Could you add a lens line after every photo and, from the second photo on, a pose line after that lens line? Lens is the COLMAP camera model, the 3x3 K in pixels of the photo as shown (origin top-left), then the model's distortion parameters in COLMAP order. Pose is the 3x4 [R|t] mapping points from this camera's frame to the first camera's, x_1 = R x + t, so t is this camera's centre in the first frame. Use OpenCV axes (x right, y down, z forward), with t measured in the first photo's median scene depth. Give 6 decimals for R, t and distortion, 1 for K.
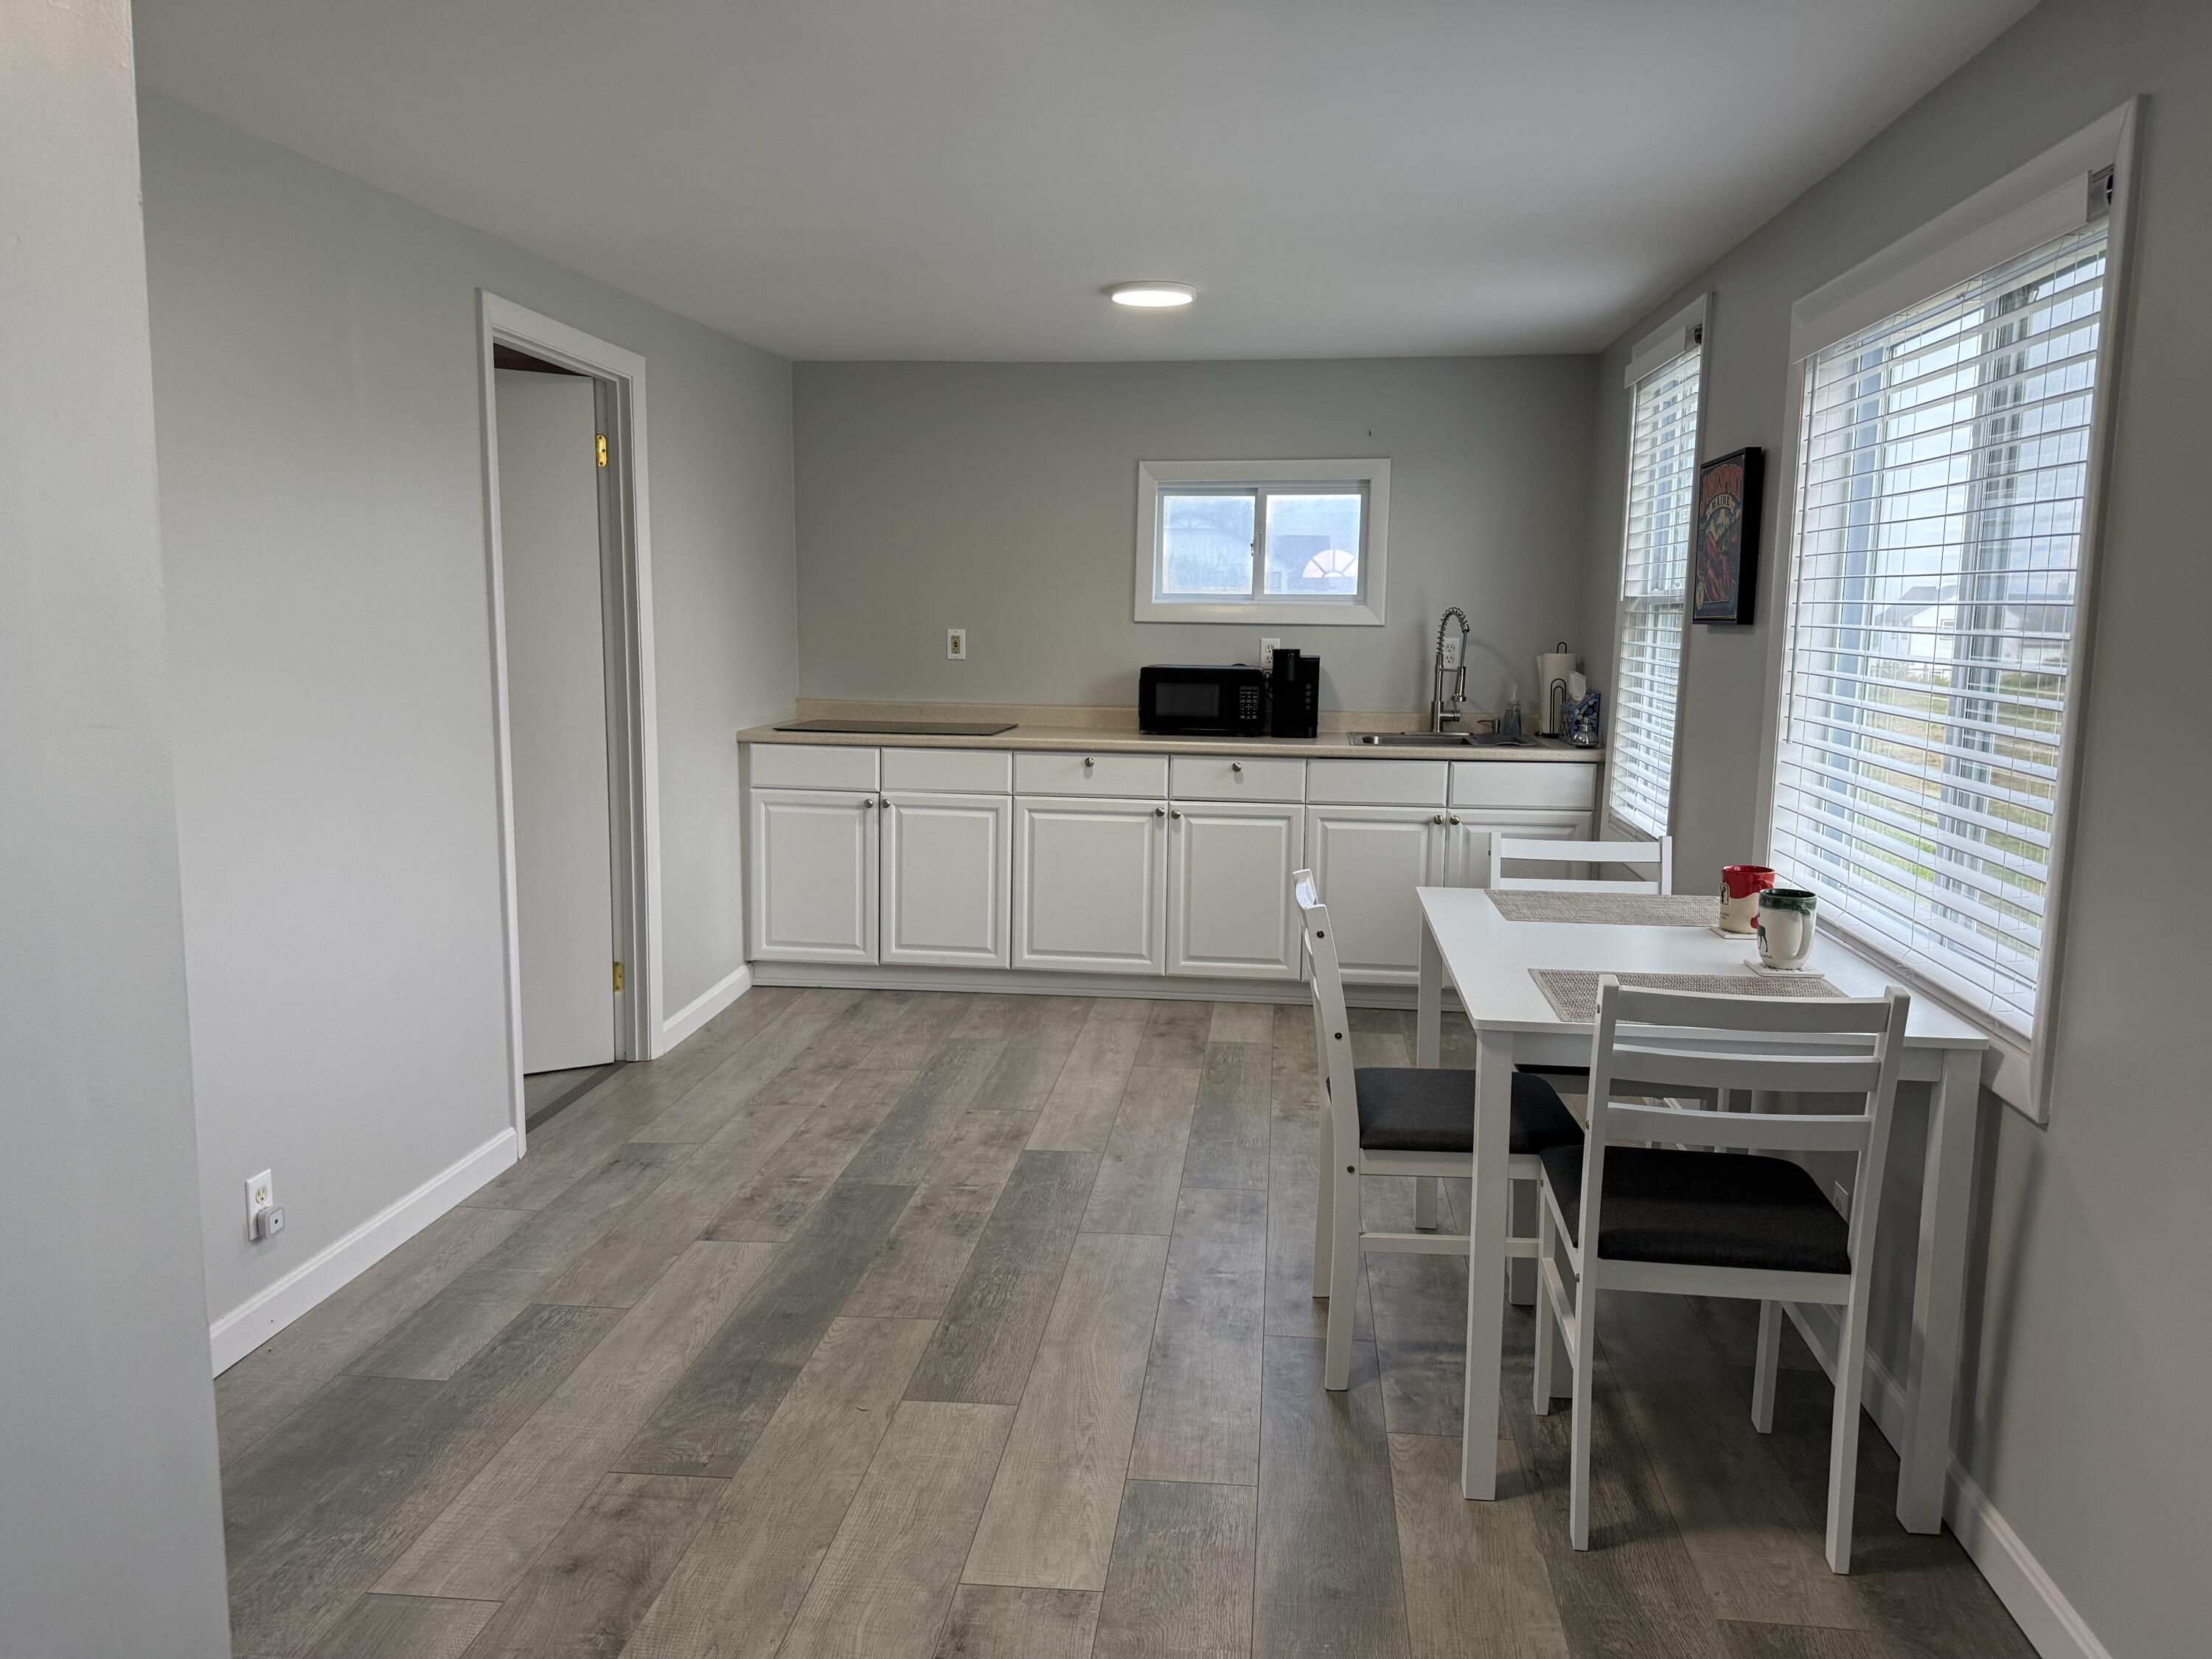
lens RADIAL K [[1615.8, 0, 1102.3], [0, 1615.8, 846.4], [0, 0, 1]] dist [0.041565, -0.028348]
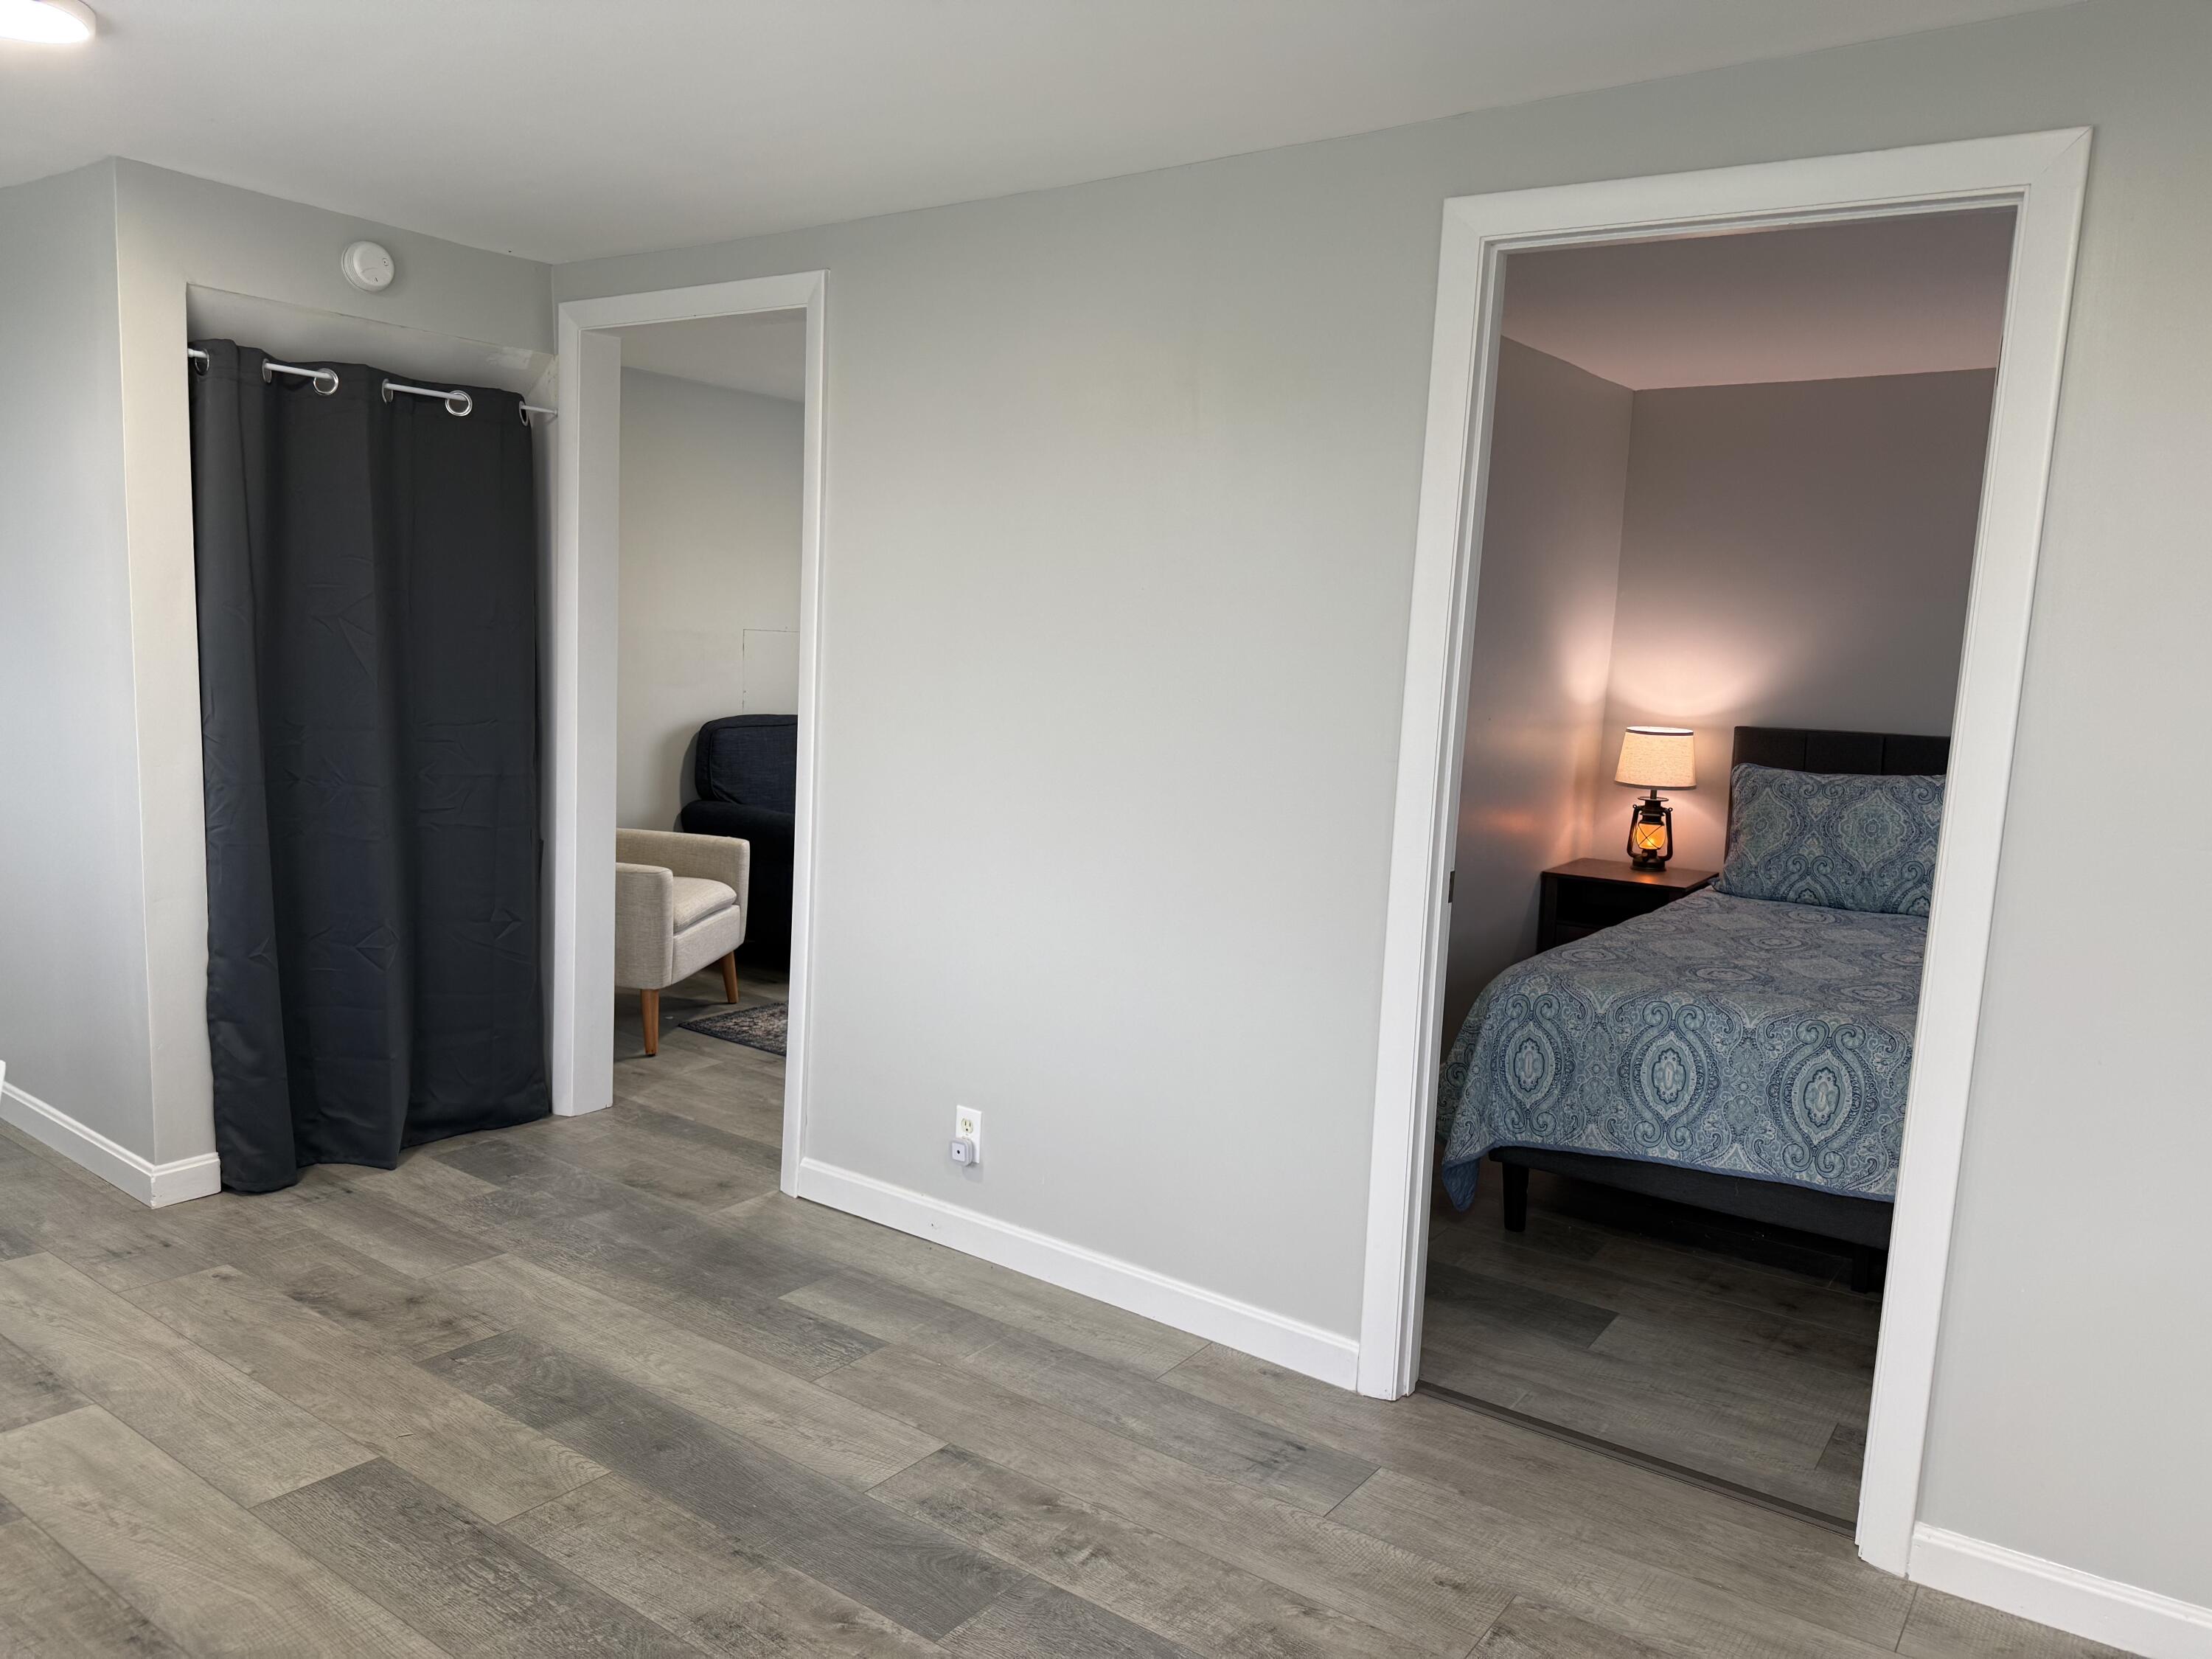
lens RADIAL K [[1615.8, 0, 1086.2], [0, 1615.8, 823.1], [0, 0, 1]] dist [0.041565, -0.028348]
pose [[-0.510867, 0.079023, -0.856020, 0.314061], [-0.166028, 0.967949, 0.188440, -0.174630], [0.843475, 0.238391, -0.481374, 1.241591]]
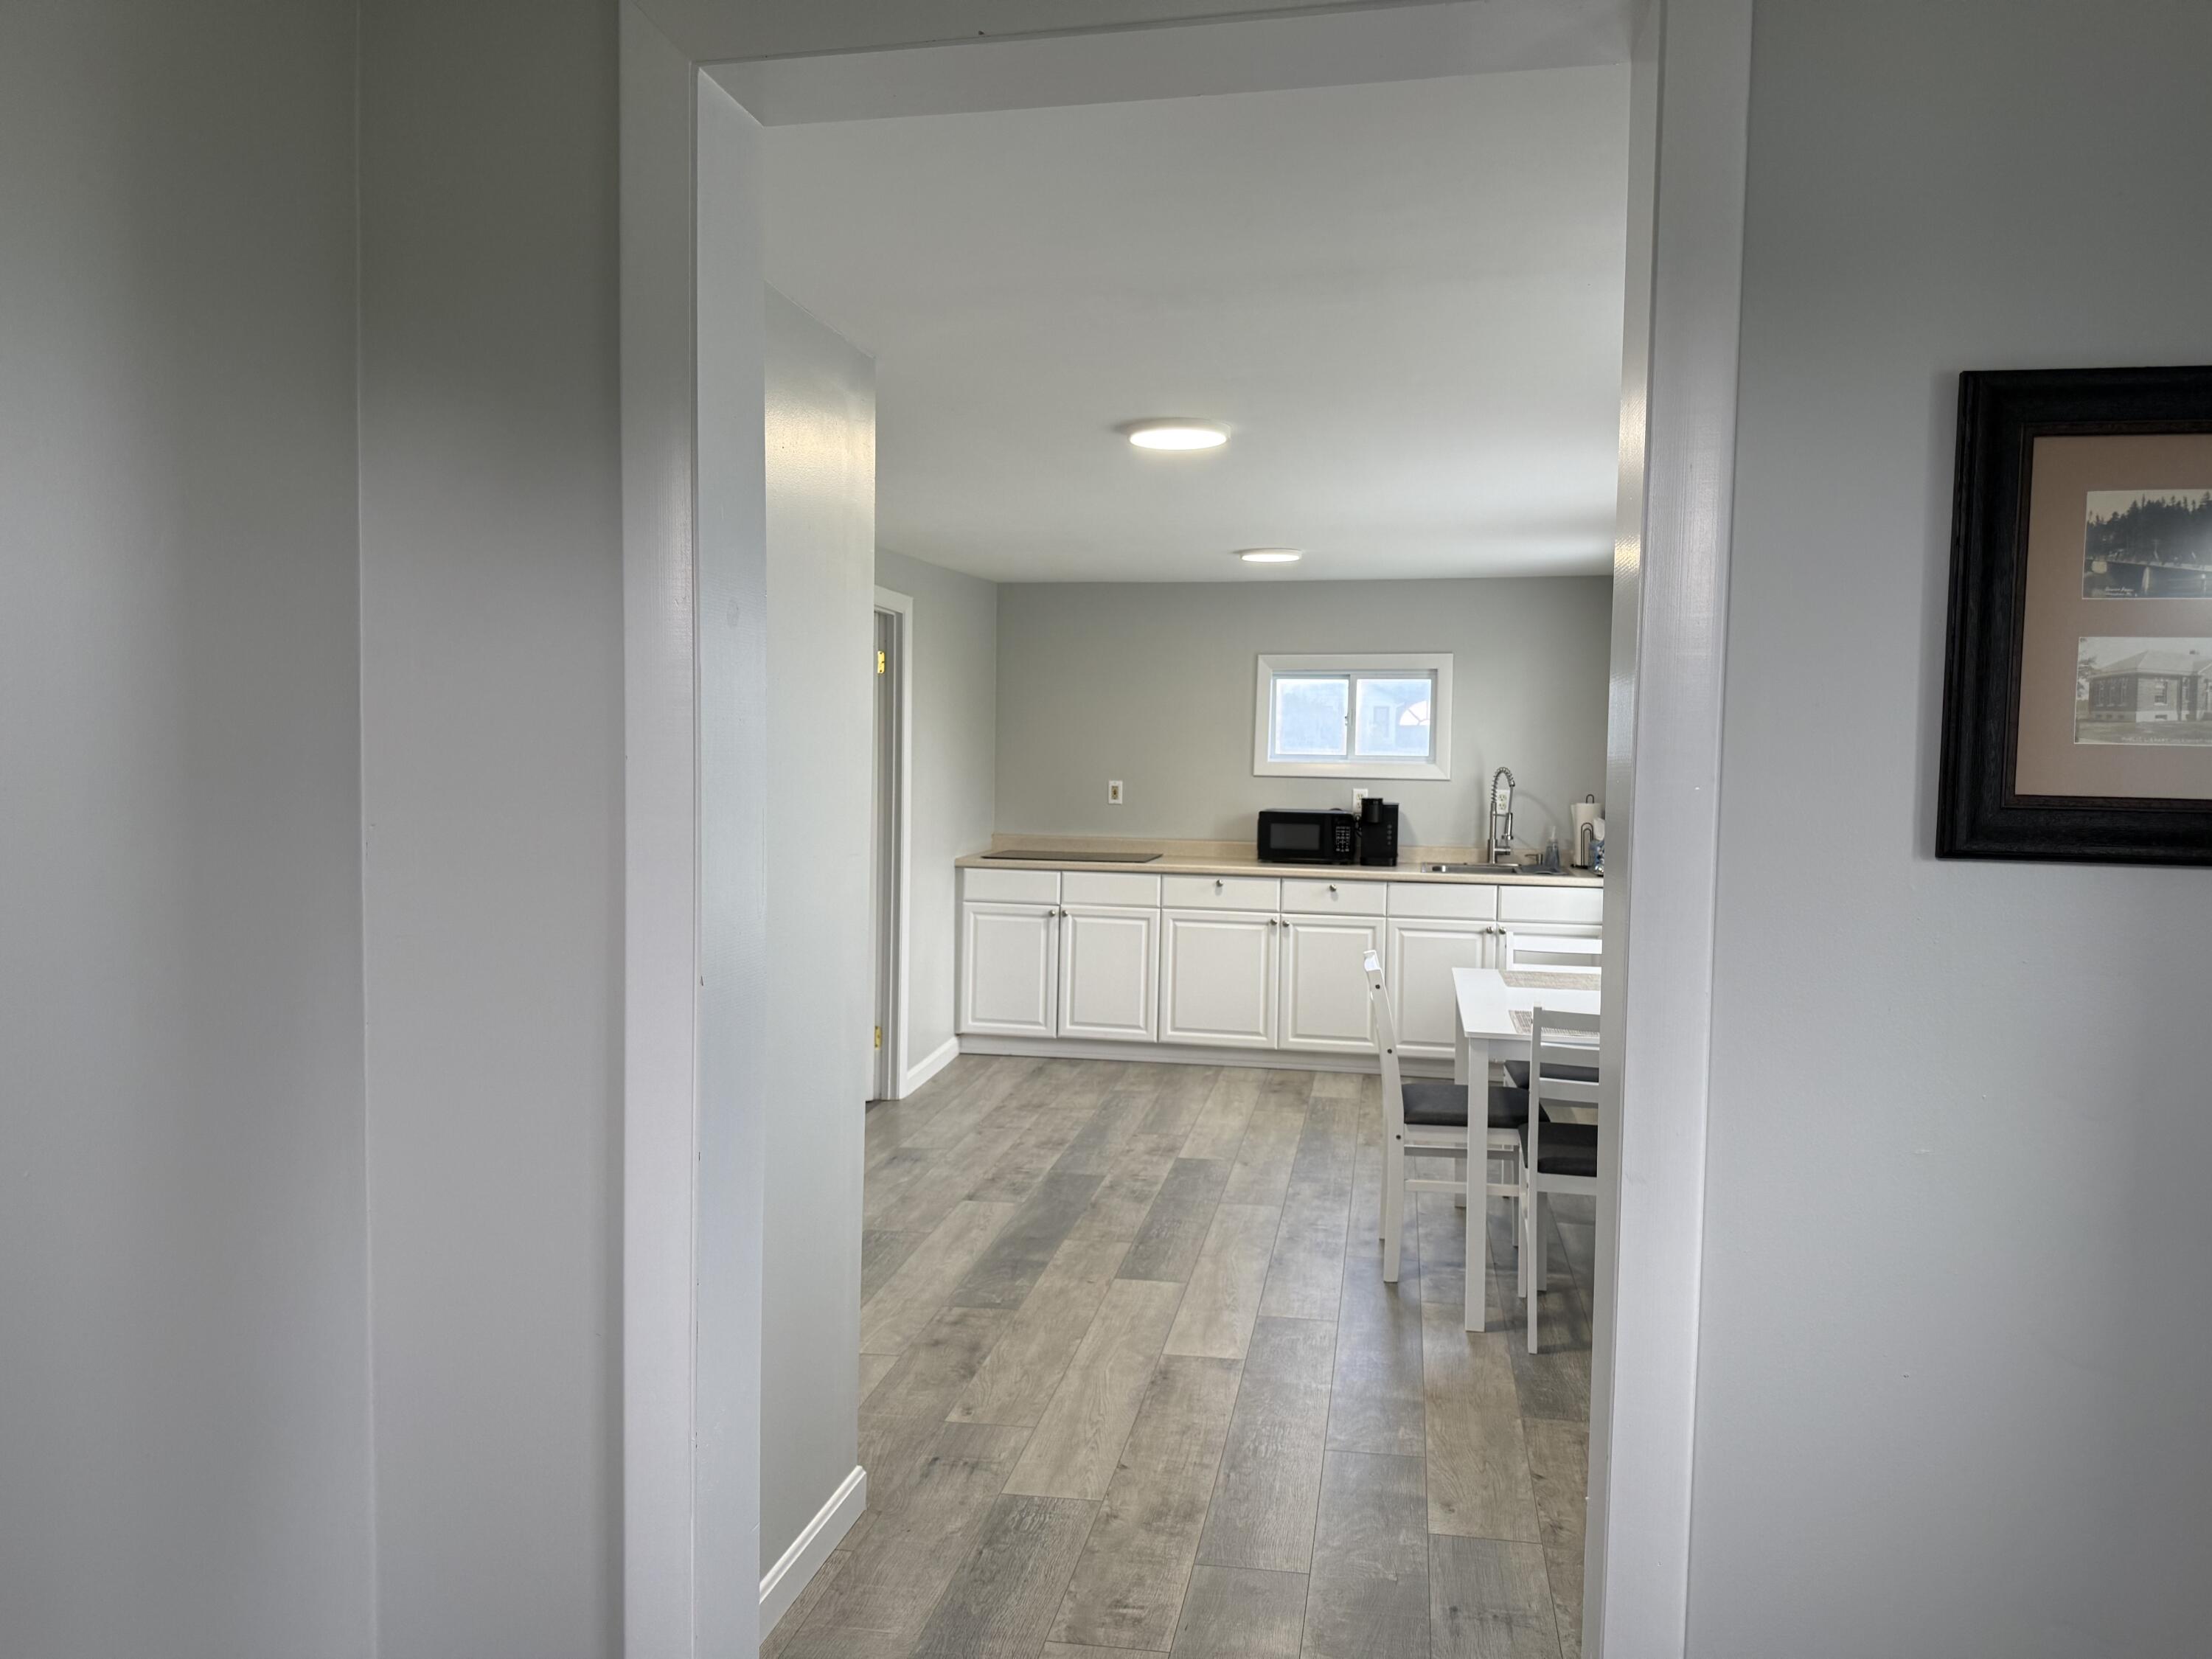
lens RADIAL K [[1615.8, 0, 1090.2], [0, 1615.8, 833.3], [0, 0, 1]] dist [0.041565, -0.028348]
pose [[0.997262, 0.006100, -0.073695, -0.023929], [-0.012488, 0.996171, -0.086528, 0.031744], [0.072885, 0.087211, 0.993520, -0.455911]]
